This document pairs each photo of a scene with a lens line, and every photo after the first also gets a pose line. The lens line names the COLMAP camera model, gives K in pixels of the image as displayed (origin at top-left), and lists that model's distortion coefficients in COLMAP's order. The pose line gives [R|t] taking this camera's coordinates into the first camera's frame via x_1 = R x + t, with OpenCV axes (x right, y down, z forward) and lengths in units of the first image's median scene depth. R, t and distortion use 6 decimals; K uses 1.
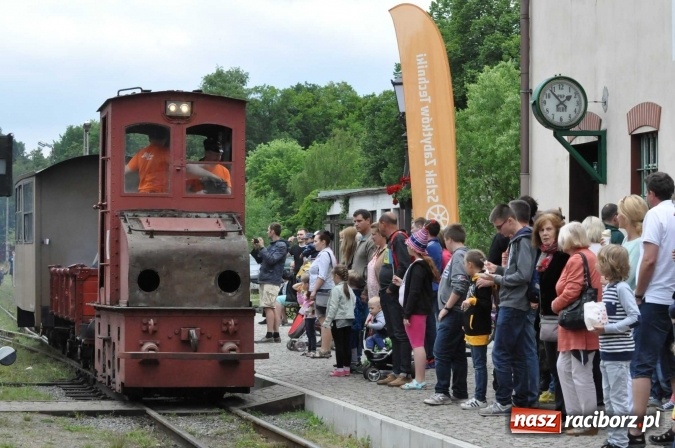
lens RADIAL K [[1963.2, 0, 337.5], [0, 1963.2, 224.0], [0, 0, 1]] dist [-0.375390, -0.176294]
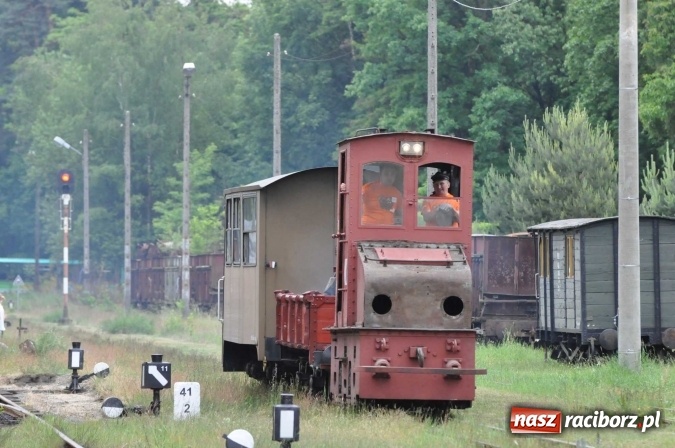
lens RADIAL K [[2284.2, 0, 337.5], [0, 2284.2, 224.0], [0, 0, 1]] dist [0.109669, 1.124210]
pose [[0.992879, 0.008844, -0.118795, 0.030644], [-0.009986, 0.999909, -0.009028, -0.004720], [0.118705, 0.010150, 0.992878, -0.280701]]
